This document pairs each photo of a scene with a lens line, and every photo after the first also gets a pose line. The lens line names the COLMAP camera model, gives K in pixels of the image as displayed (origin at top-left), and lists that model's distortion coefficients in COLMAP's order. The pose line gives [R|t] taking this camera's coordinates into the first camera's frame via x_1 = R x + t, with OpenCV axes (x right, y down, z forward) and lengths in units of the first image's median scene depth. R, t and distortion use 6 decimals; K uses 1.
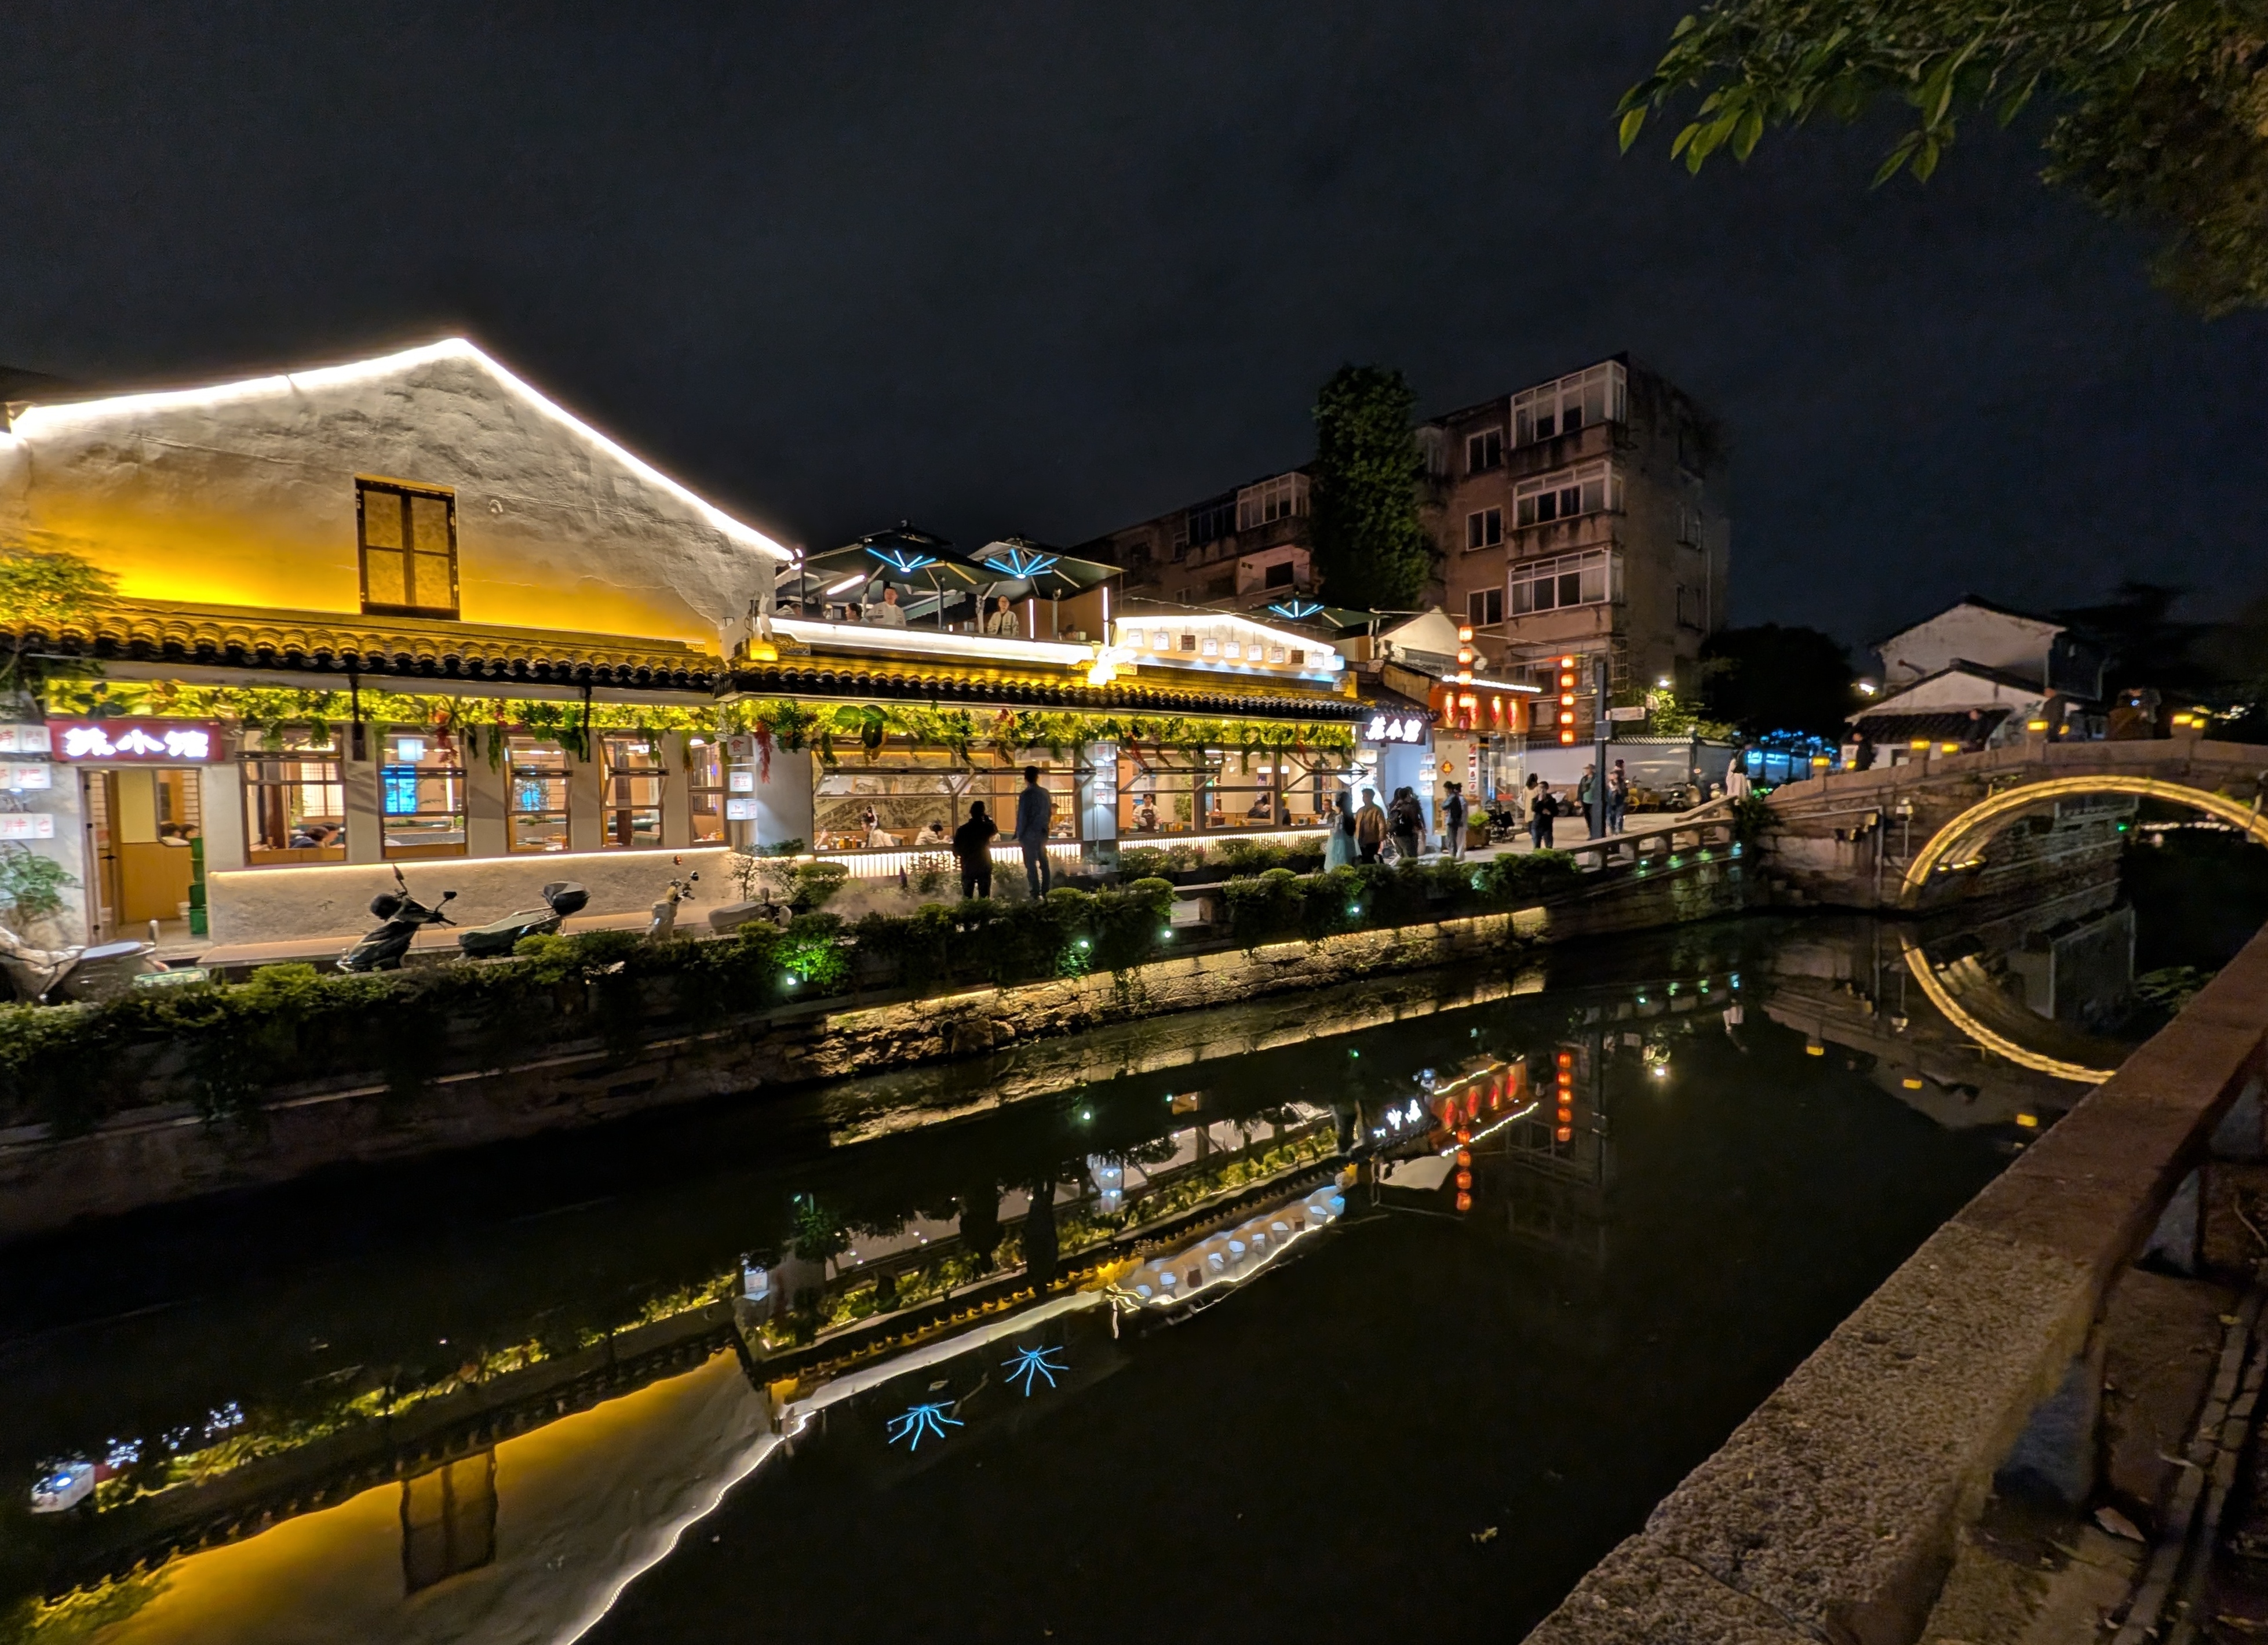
lens RADIAL K [[889.8, 0, 1134.9], [0, 889.8, 832.9], [0, 0, 1]] dist [-0.000972, 0.000141]
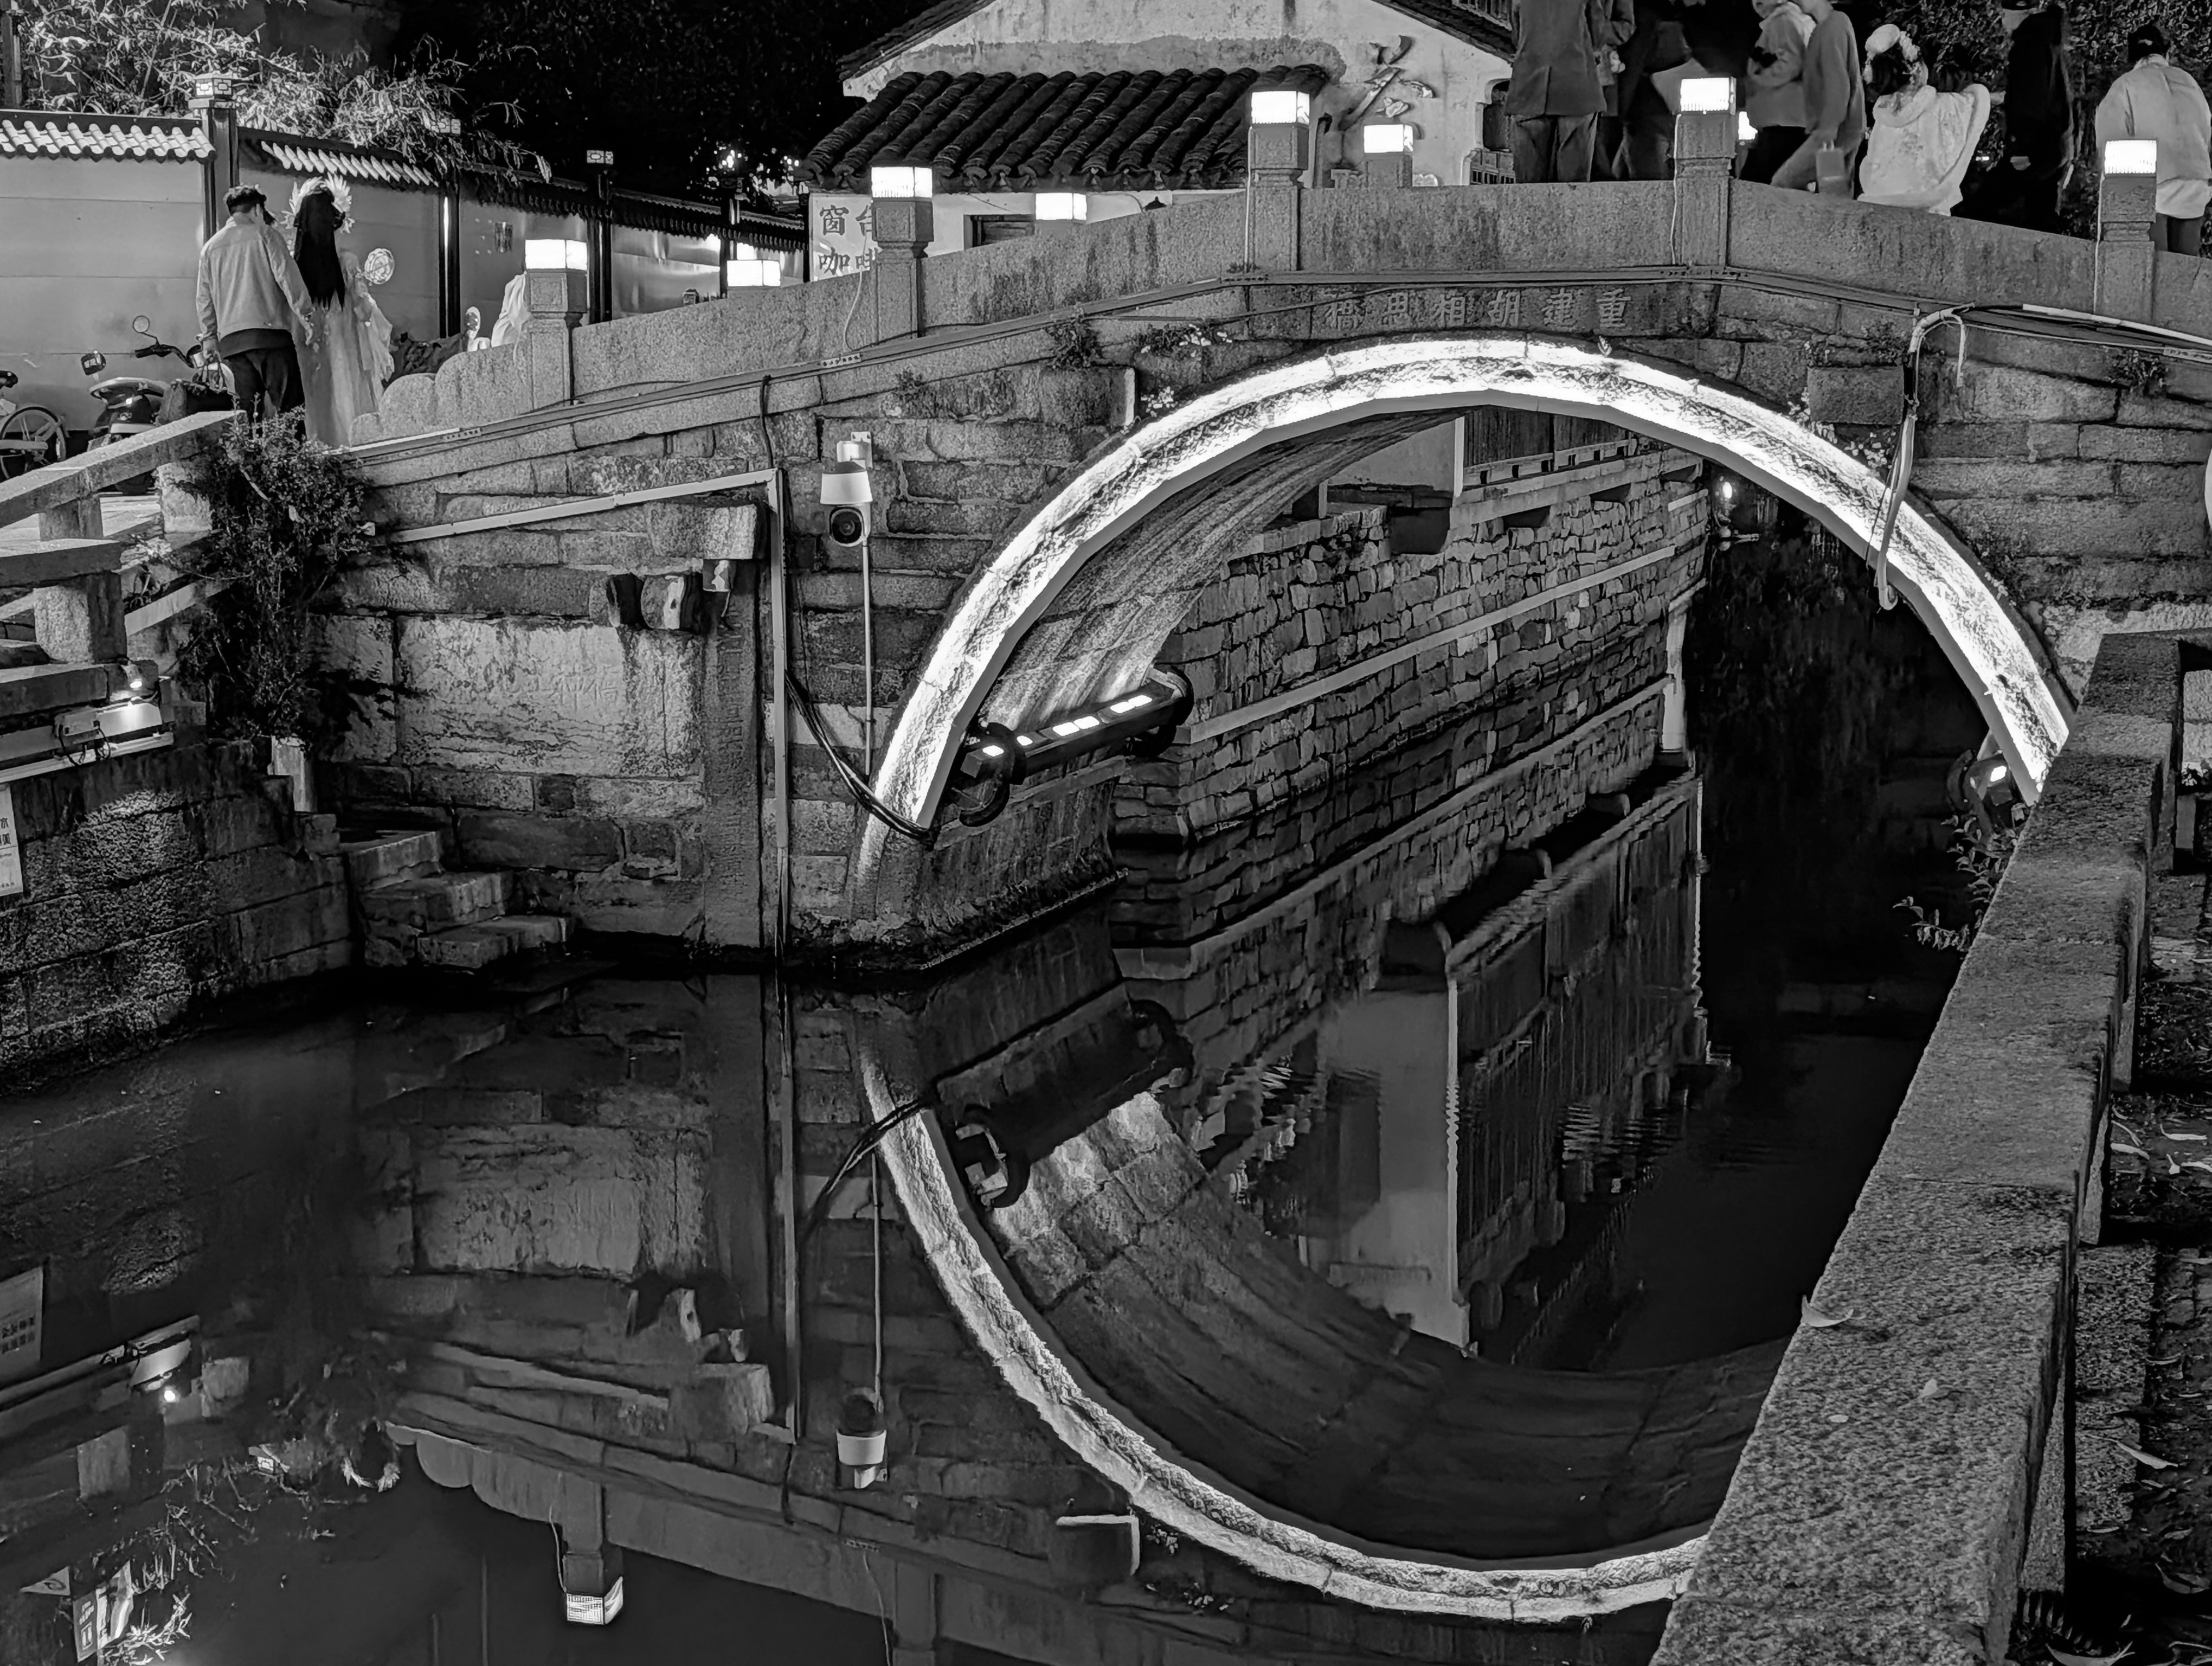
lens RADIAL K [[3455.4, 0, 1106.0], [0, 3455.4, 930.8], [0, 0, 1]] dist [0.274655, -1.342606]
pose [[0.795797, -0.091110, 0.598670, 0.403970], [0.021792, 0.992285, 0.122047, -0.021083], [-0.605171, -0.084079, 0.791643, 0.287837]]
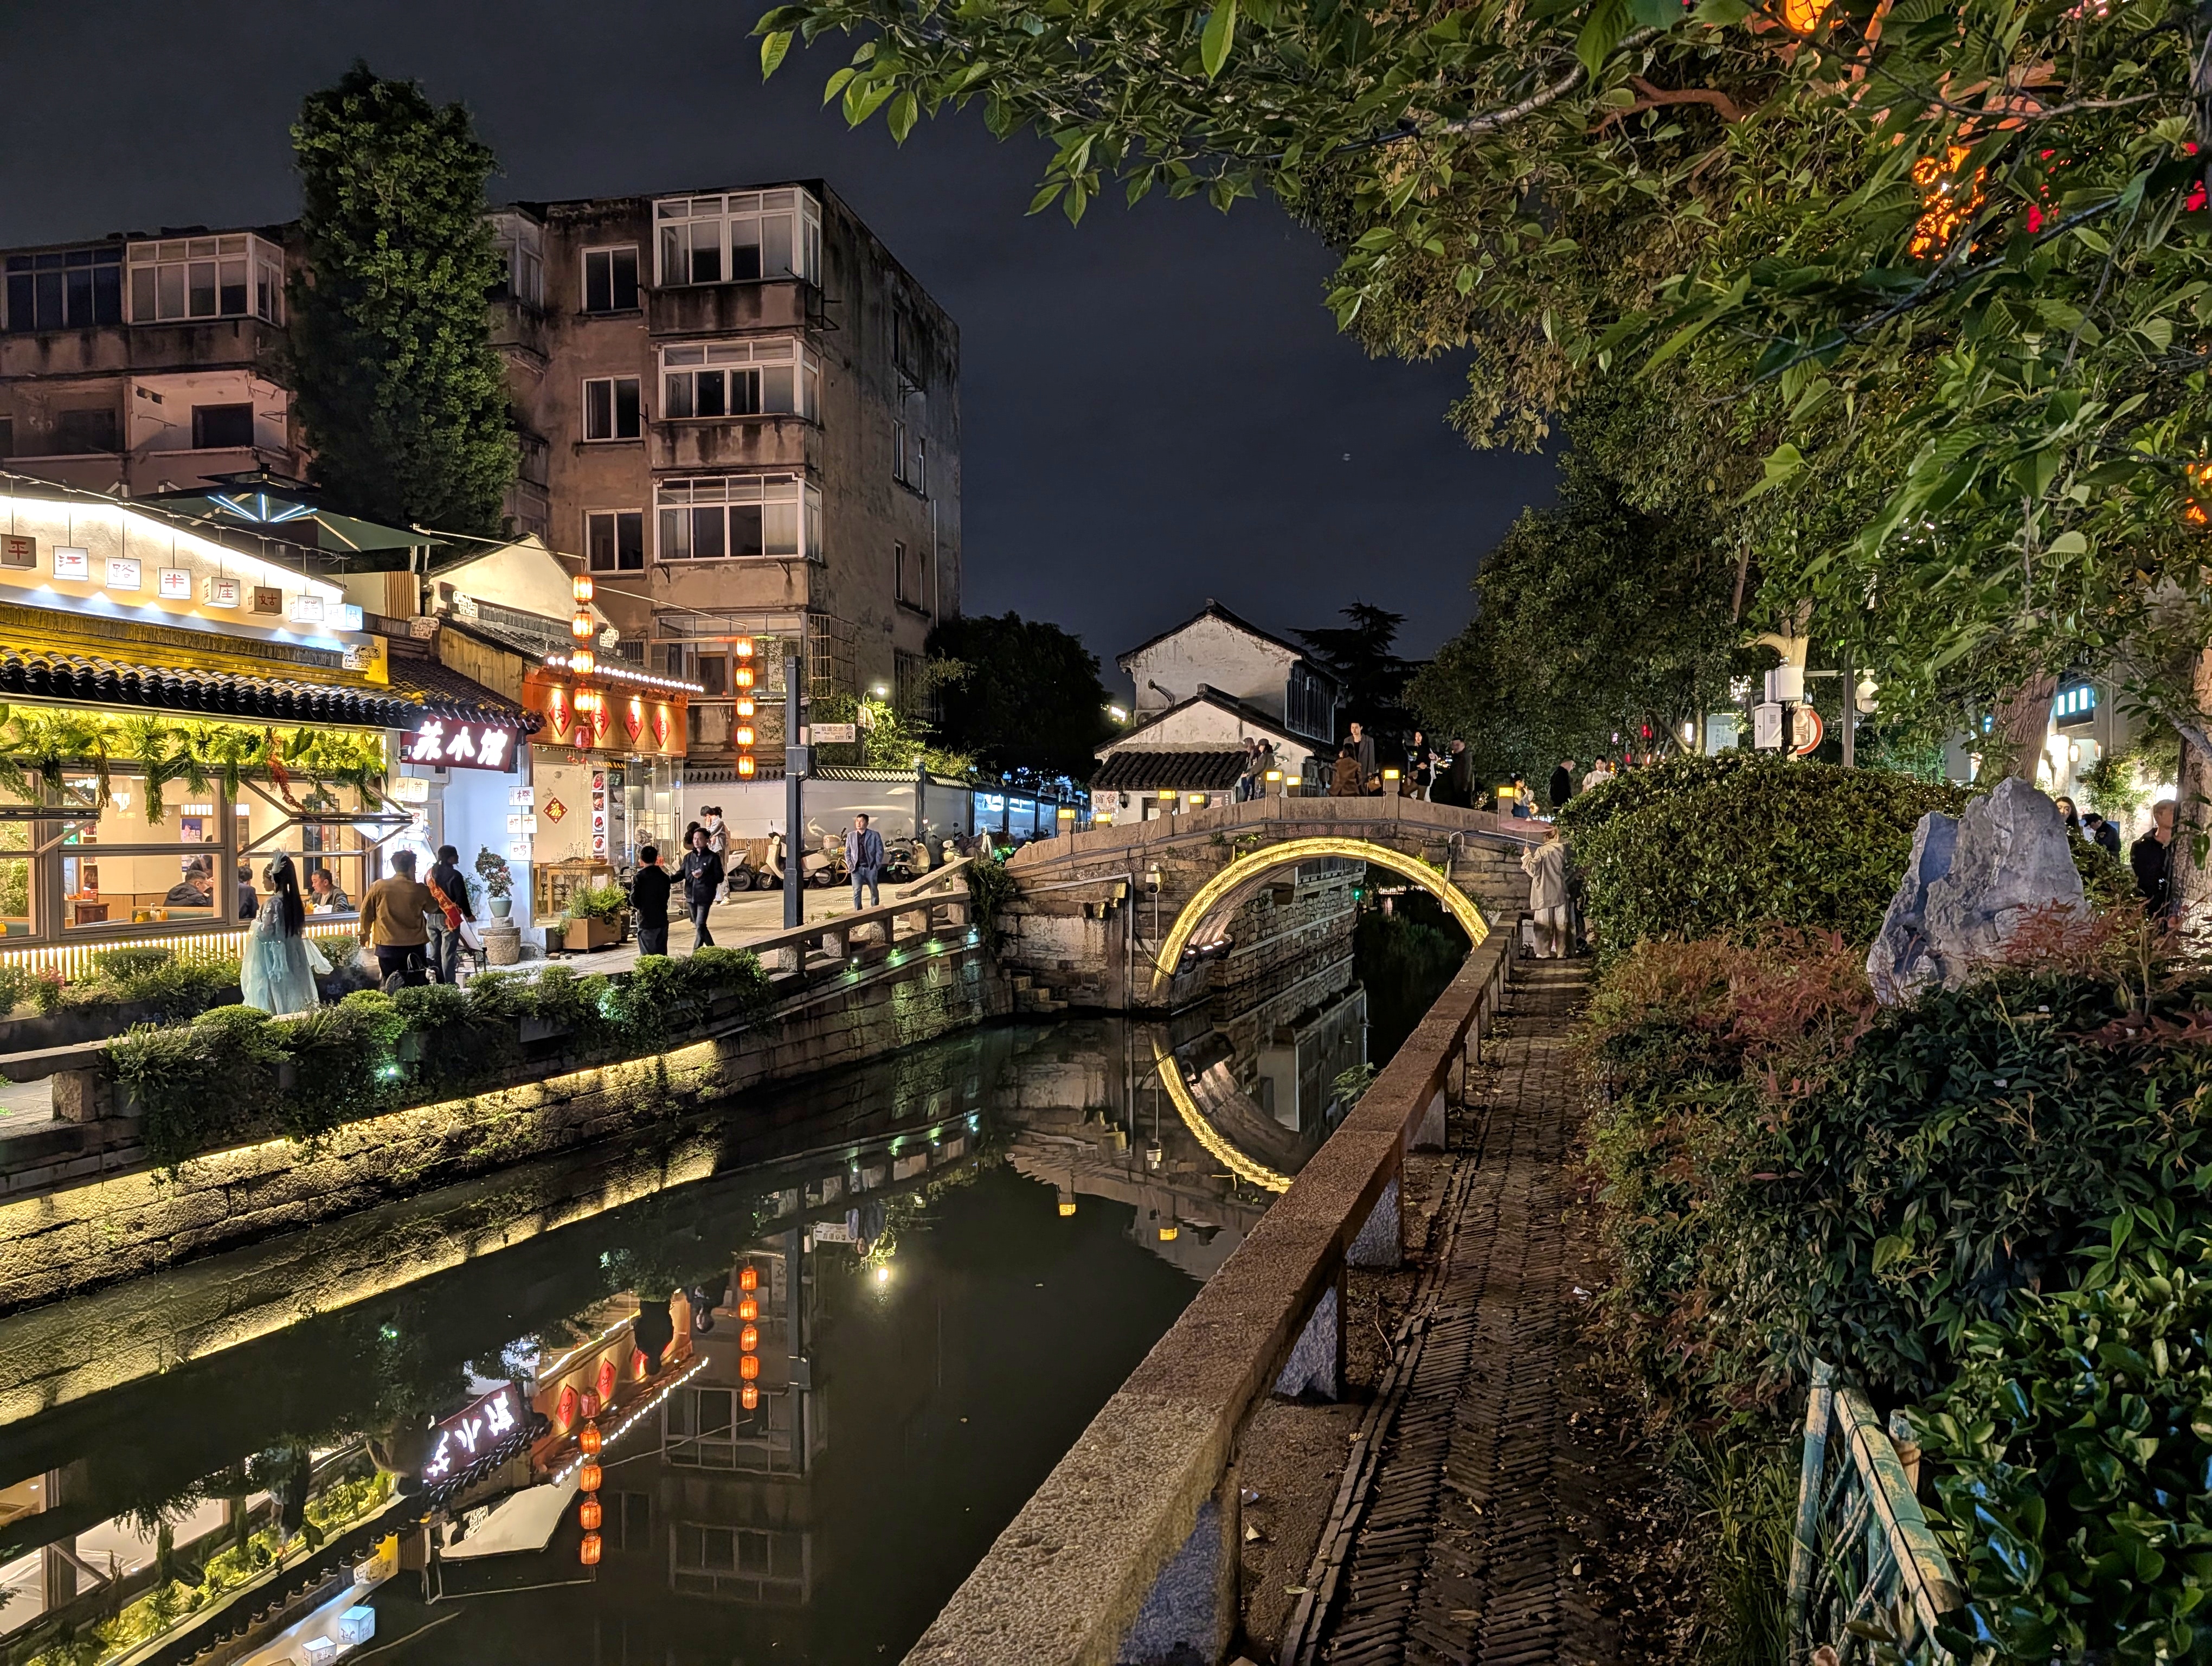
lens RADIAL K [[1554.8, 0, 1107.4], [0, 1554.8, 873.5], [0, 0, 1]] dist [0.033151, -0.038758]
pose [[0.780160, -0.003491, 0.625570, -0.007574], [0.019125, 0.999650, -0.018273, -0.006126], [-0.625287, 0.026220, 0.779954, -0.024857]]
